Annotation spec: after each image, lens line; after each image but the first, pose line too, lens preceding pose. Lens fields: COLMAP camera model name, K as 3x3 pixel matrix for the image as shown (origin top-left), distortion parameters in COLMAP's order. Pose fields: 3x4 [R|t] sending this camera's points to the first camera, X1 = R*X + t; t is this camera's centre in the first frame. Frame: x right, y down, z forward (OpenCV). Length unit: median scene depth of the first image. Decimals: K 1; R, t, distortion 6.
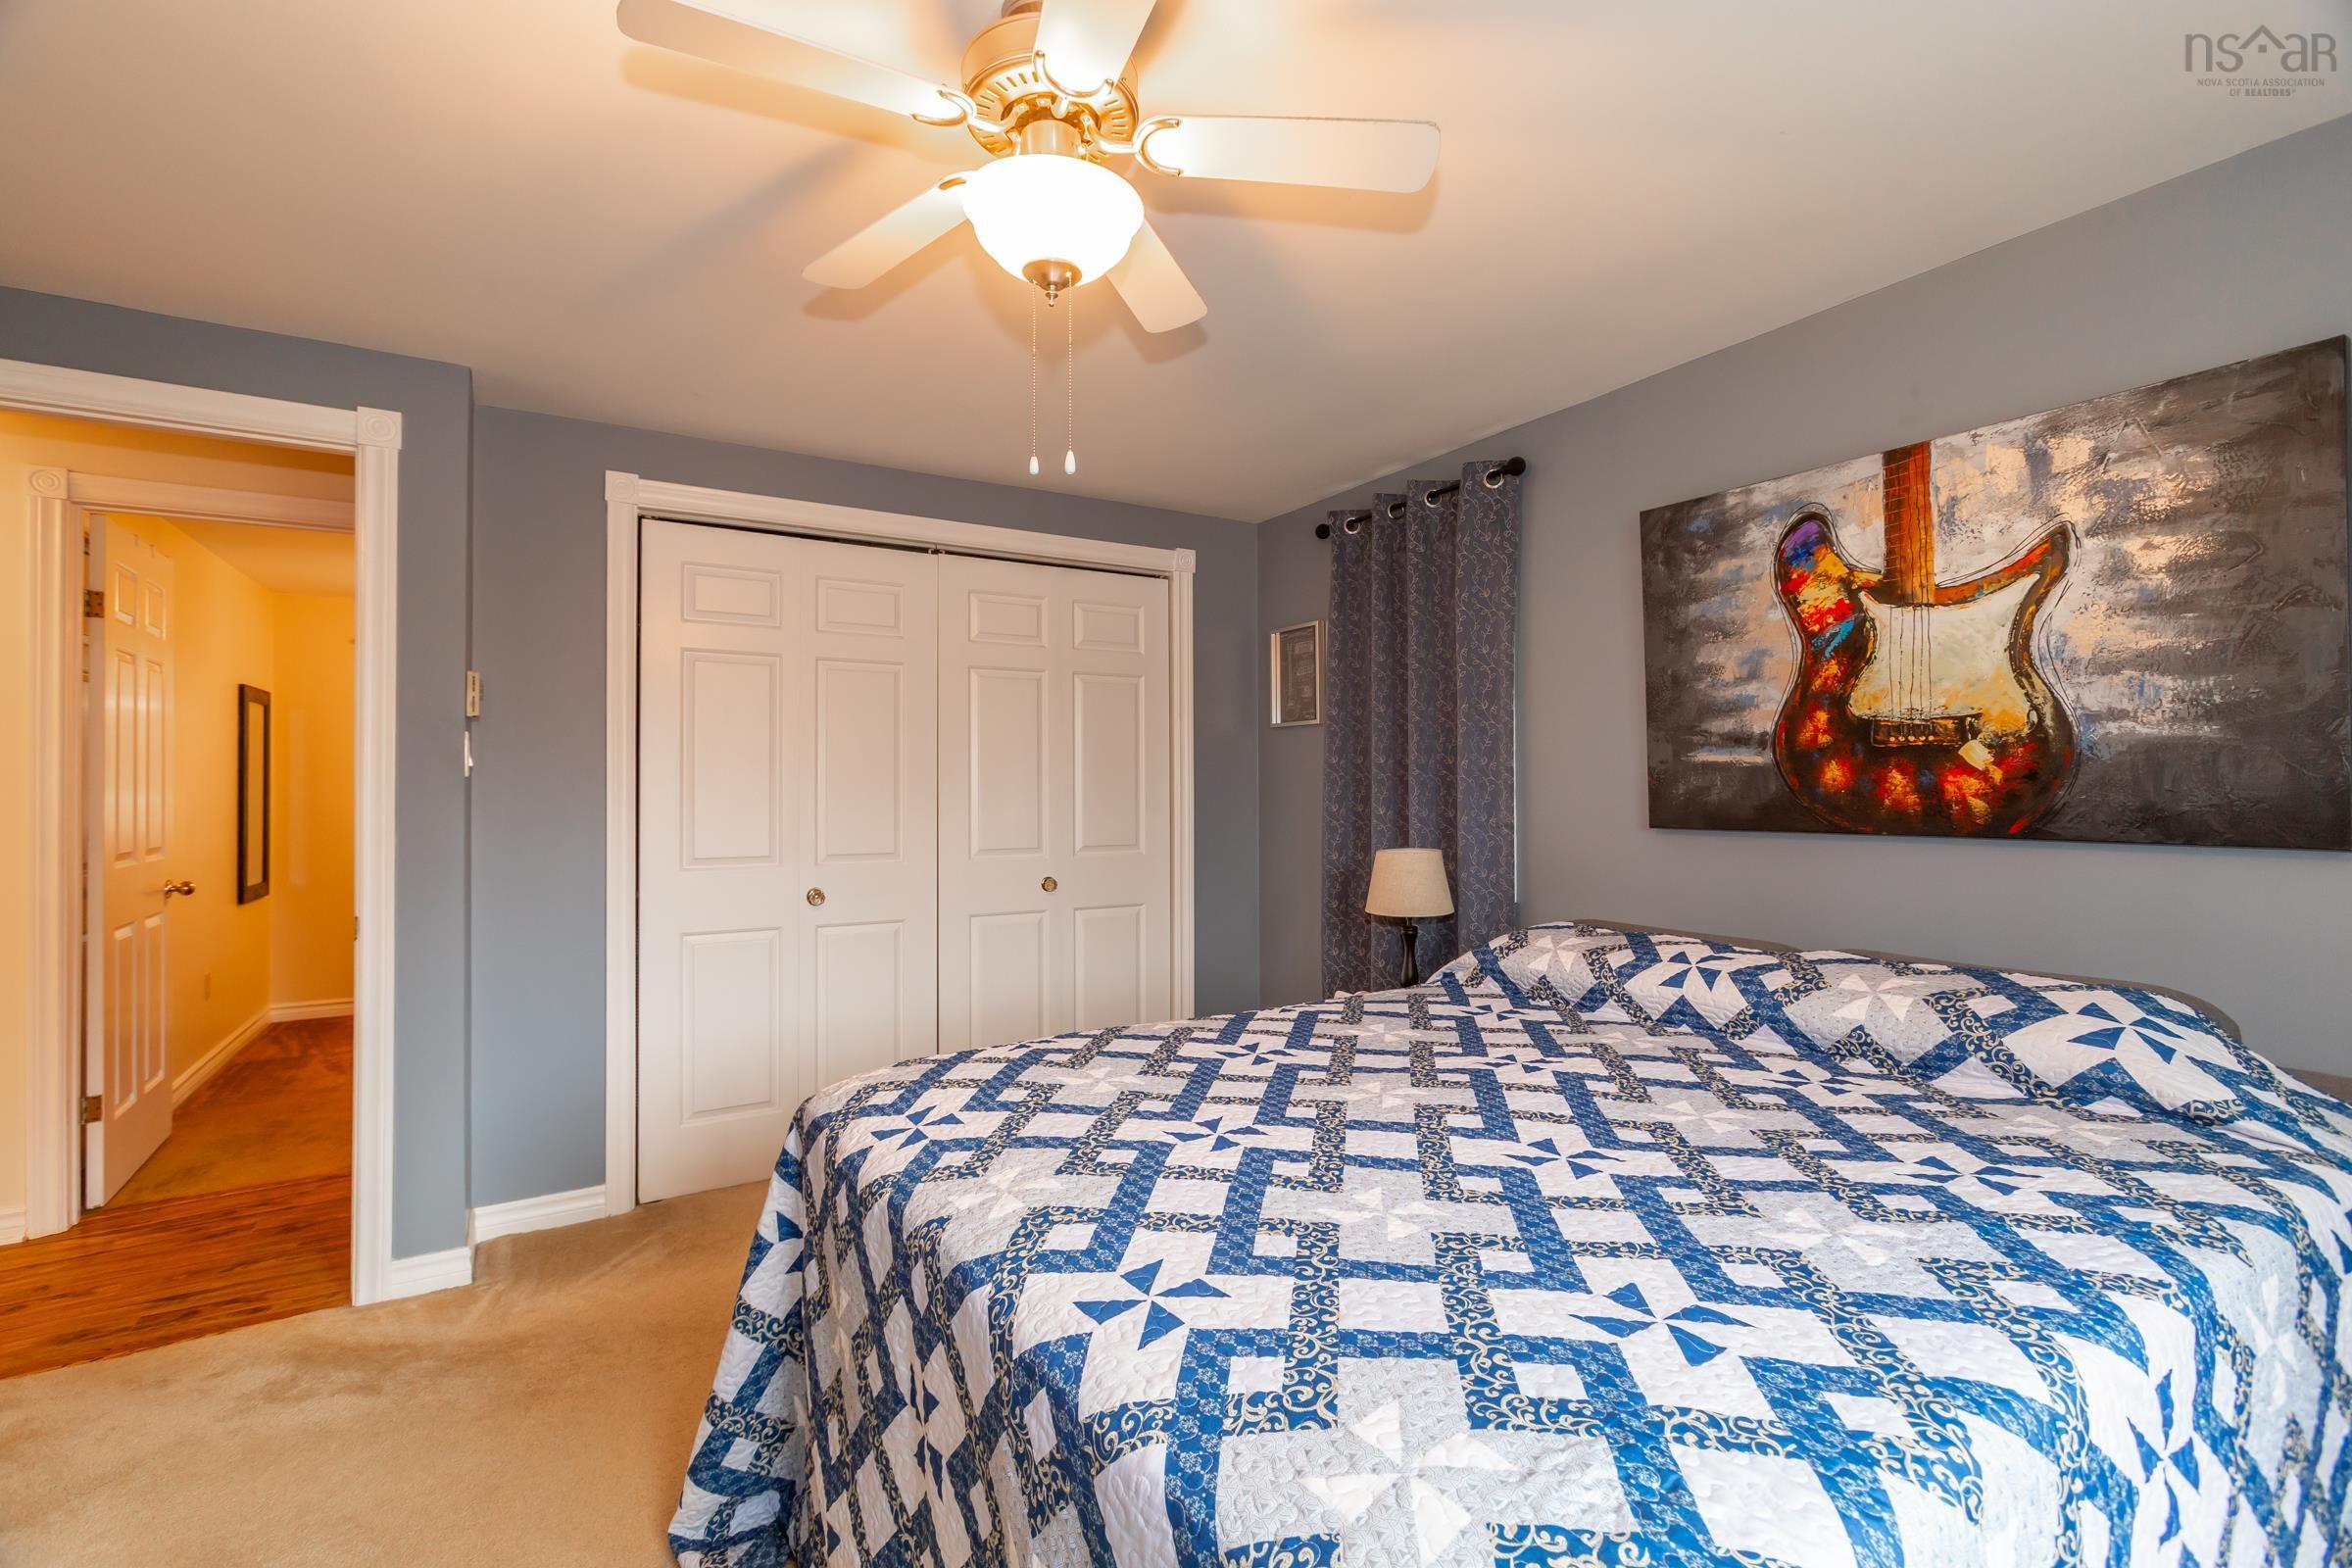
lens RADIAL K [[1049.2, 0, 1169.5], [0, 1049.2, 779.6], [0, 0, 1]] dist [-0.017391, 0.011456]
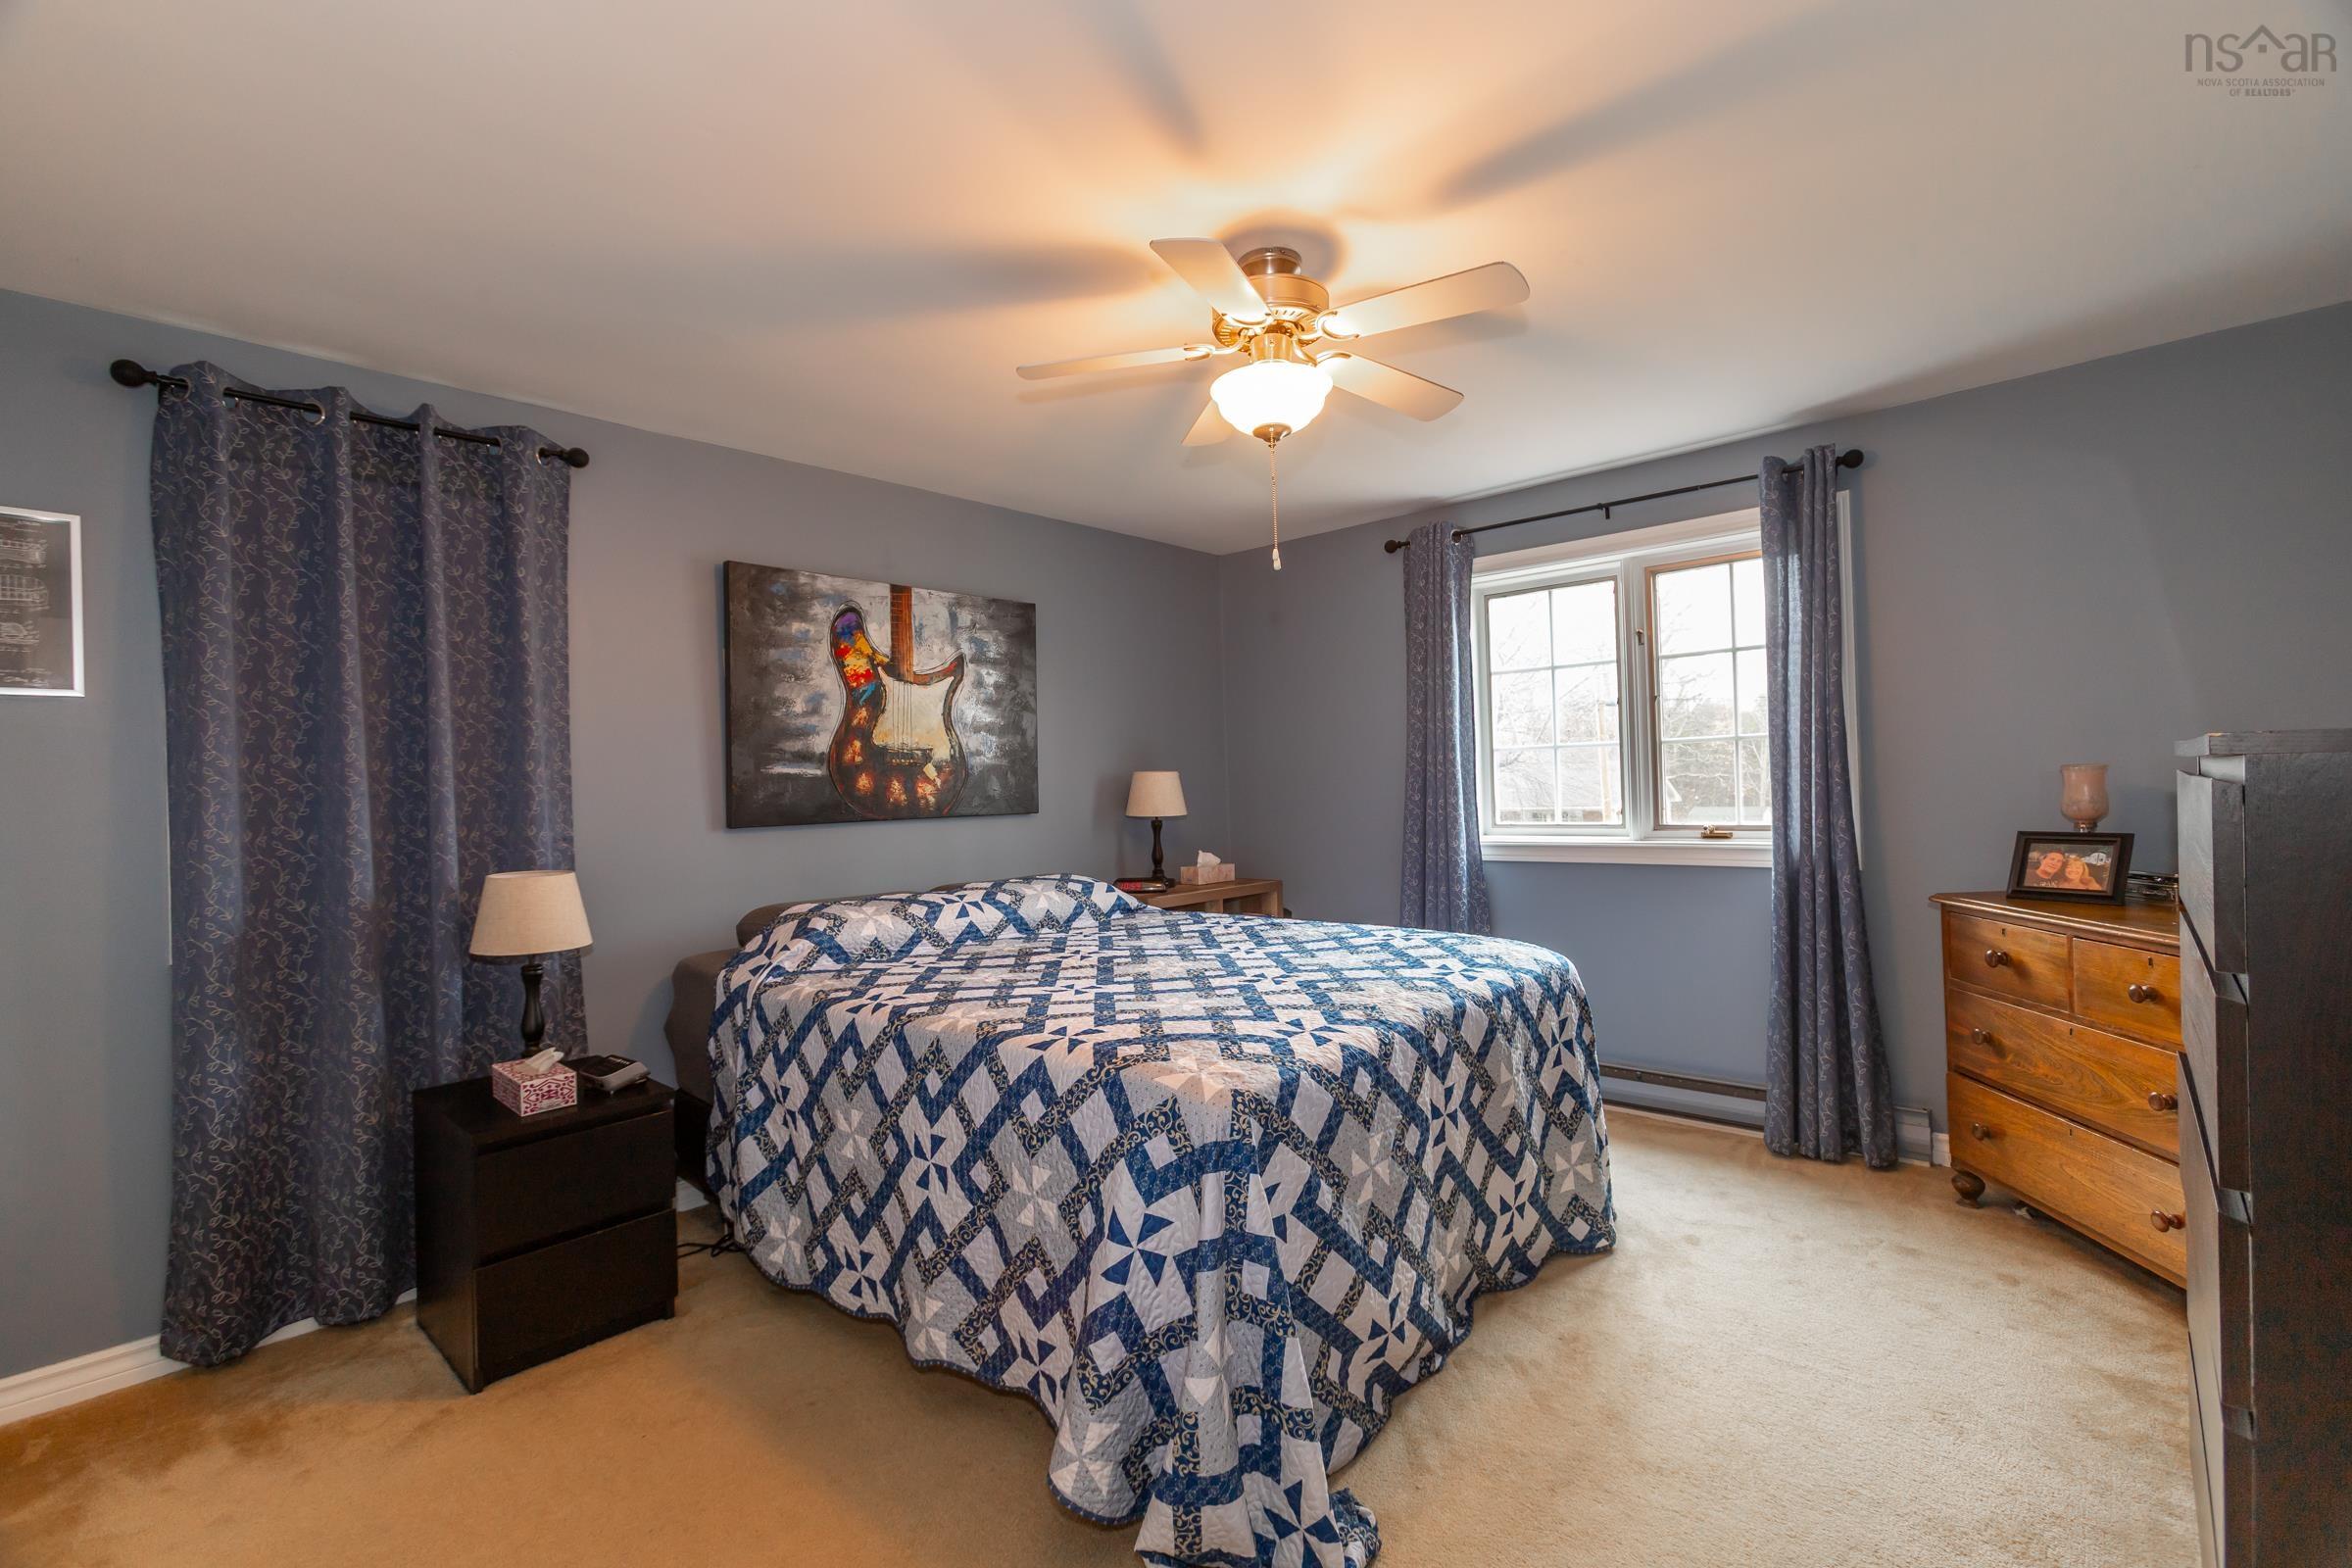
lens RADIAL K [[1049.2, 0, 1175.5], [0, 1049.2, 785.7], [0, 0, 1]] dist [-0.017391, 0.011456]
pose [[-0.287276, 0.007851, 0.957816, -0.938068], [0.018431, 0.999827, -0.002667, 0.011908], [-0.957670, 0.016887, -0.287371, 0.980845]]
